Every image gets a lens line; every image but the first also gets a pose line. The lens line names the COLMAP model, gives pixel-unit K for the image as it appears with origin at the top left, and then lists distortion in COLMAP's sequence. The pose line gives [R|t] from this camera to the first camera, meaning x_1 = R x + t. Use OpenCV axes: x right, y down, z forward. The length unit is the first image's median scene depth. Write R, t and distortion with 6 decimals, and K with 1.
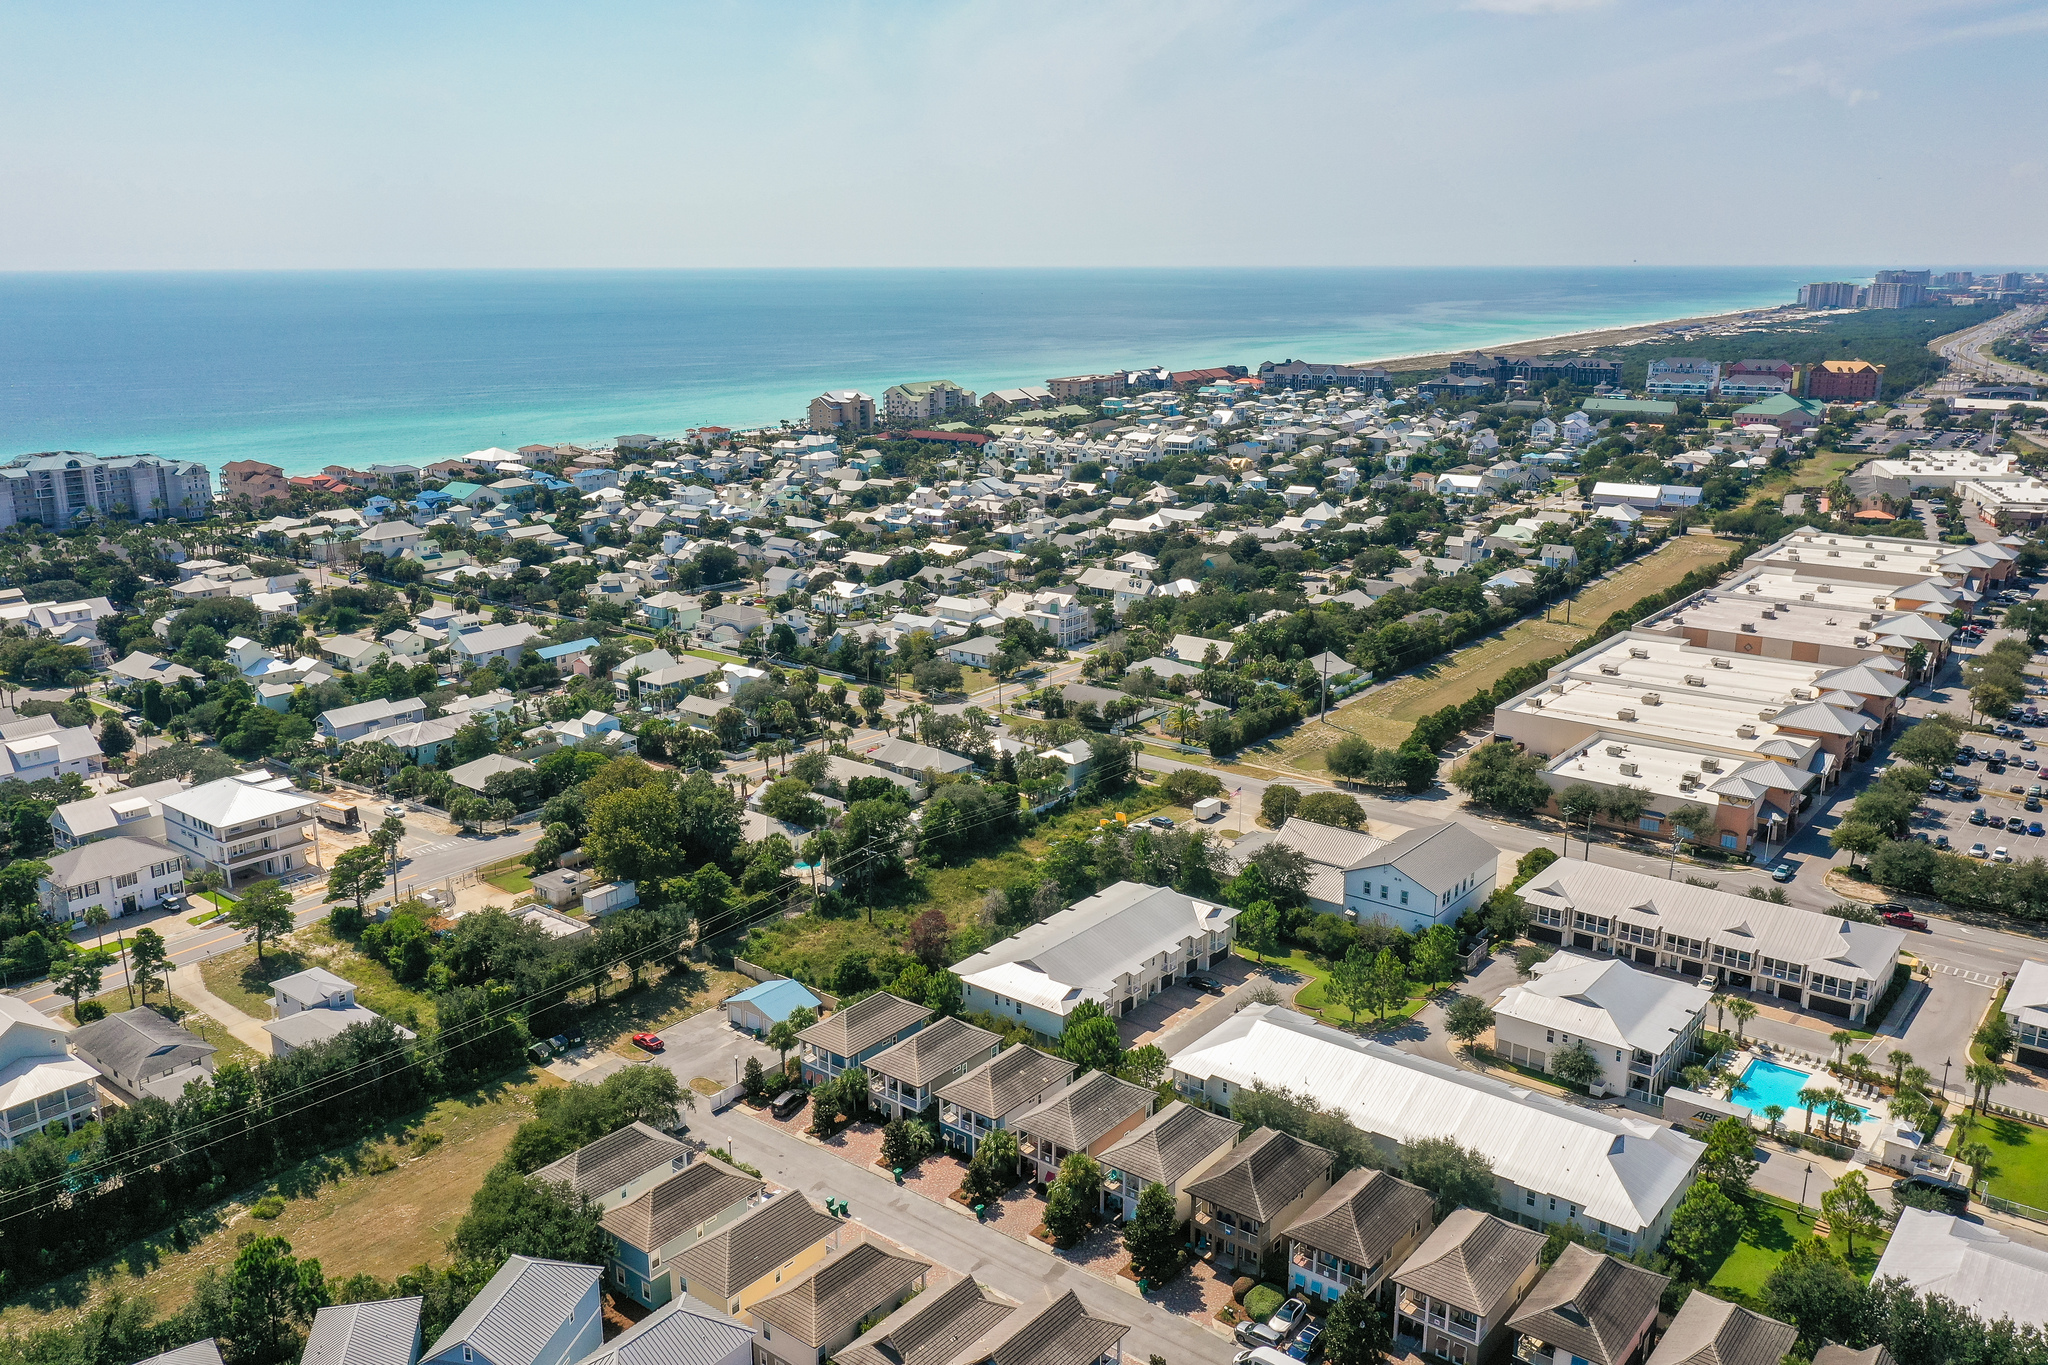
lens RADIAL K [[1618.2, 0, 1024.0], [0, 1618.2, 682.5], [0, 0, 1]] dist [-0.002516, 0.001804]
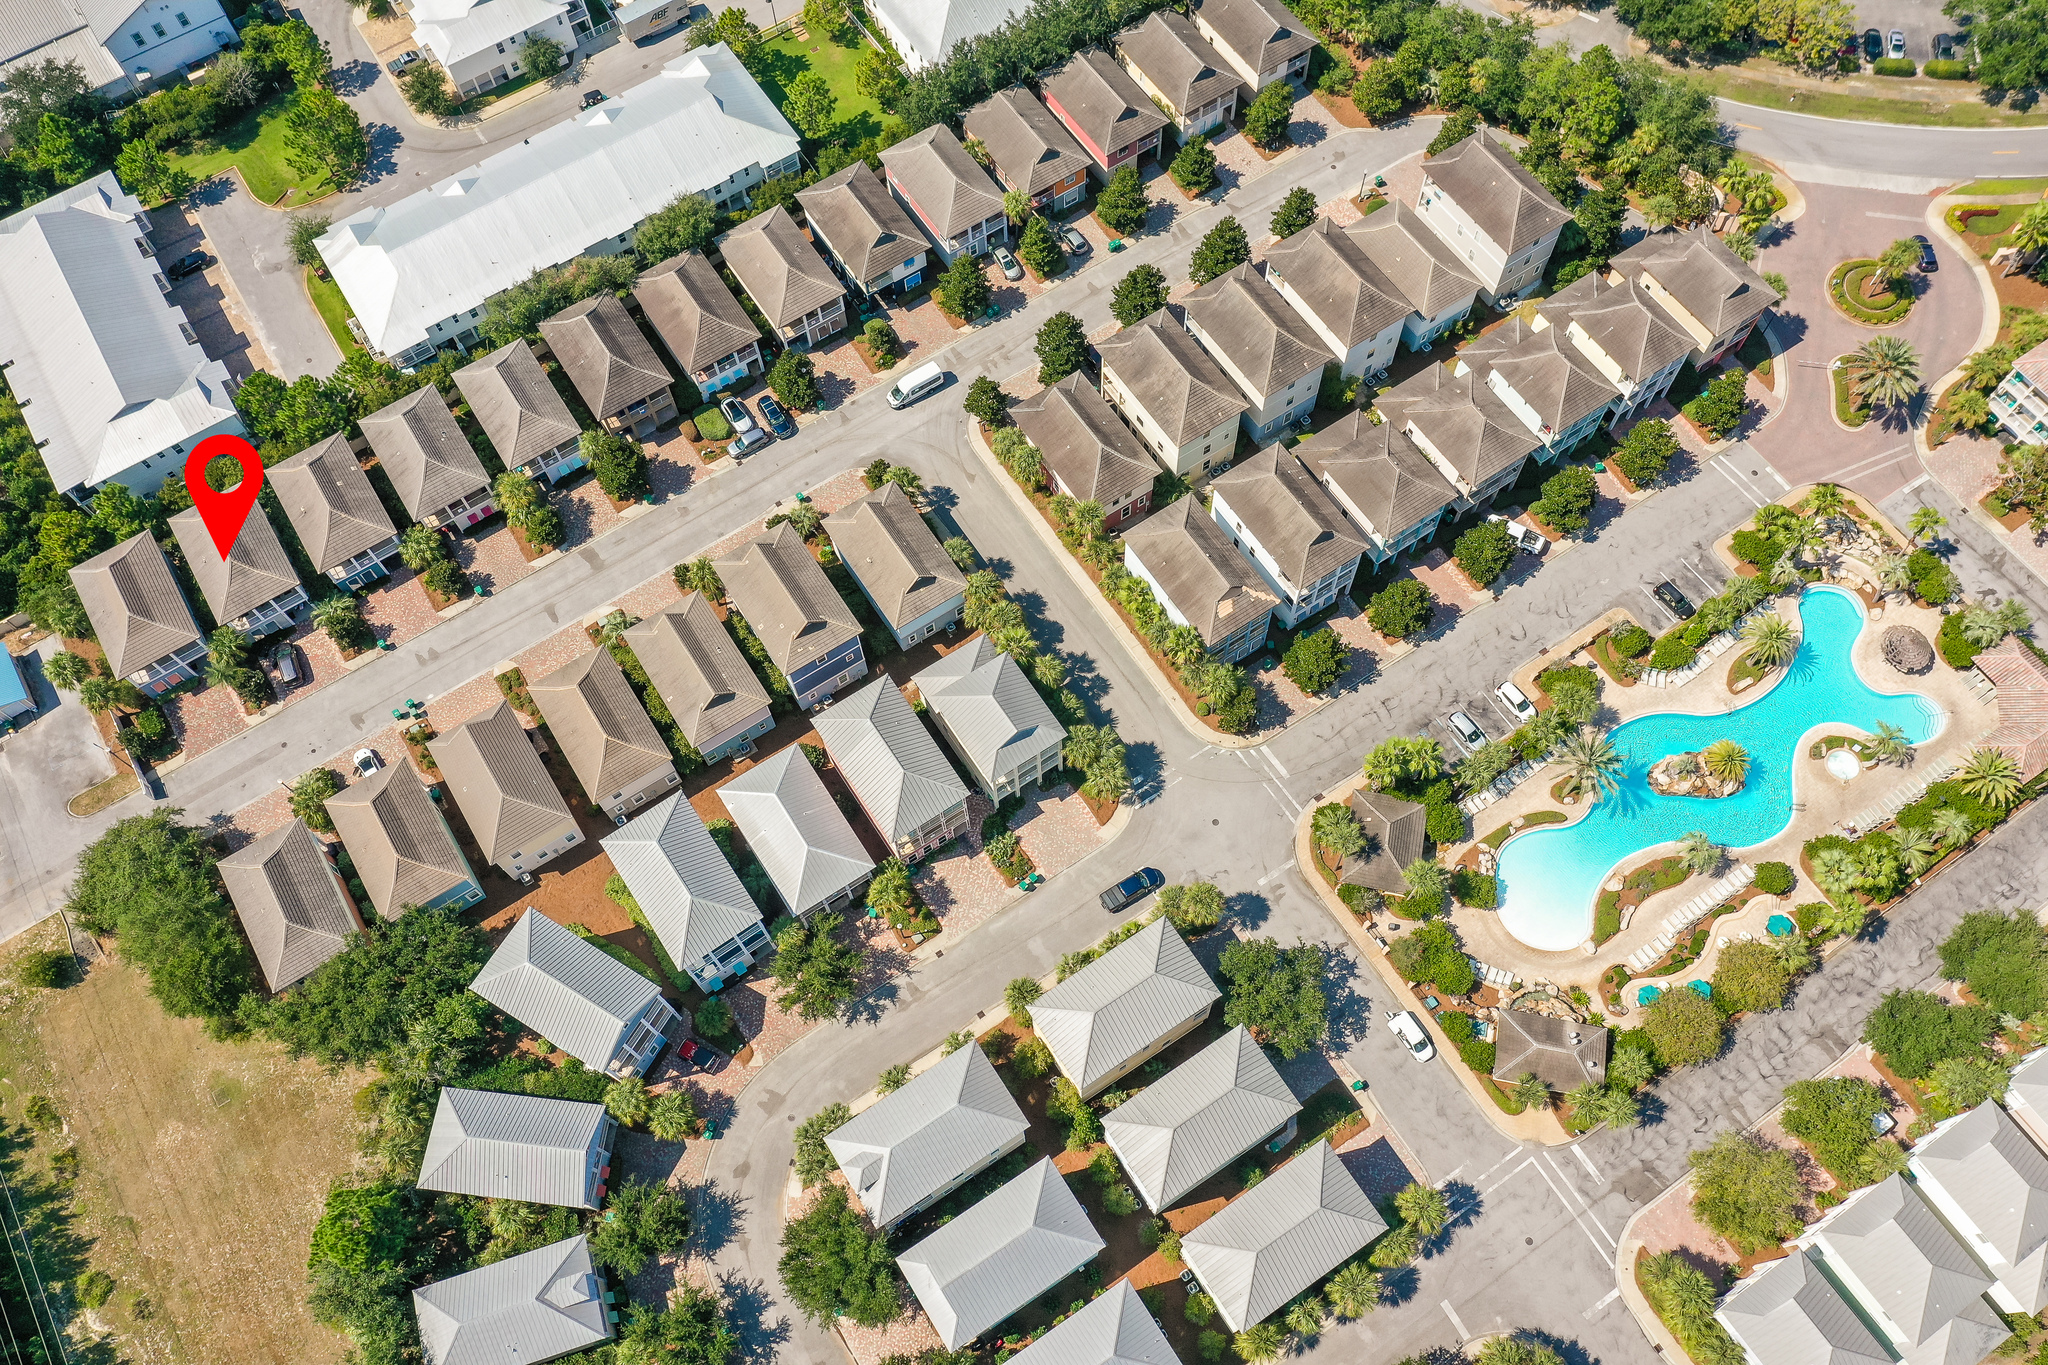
lens RADIAL K [[1618.2, 0, 1024.0], [0, 1618.2, 682.5], [0, 0, 1]] dist [-0.002516, 0.001804]
pose [[0.321044, -0.860805, 0.394900, -0.262442], [0.271241, 0.483079, 0.832504, -0.288340], [-0.907391, -0.160157, 0.388575, 0.192943]]
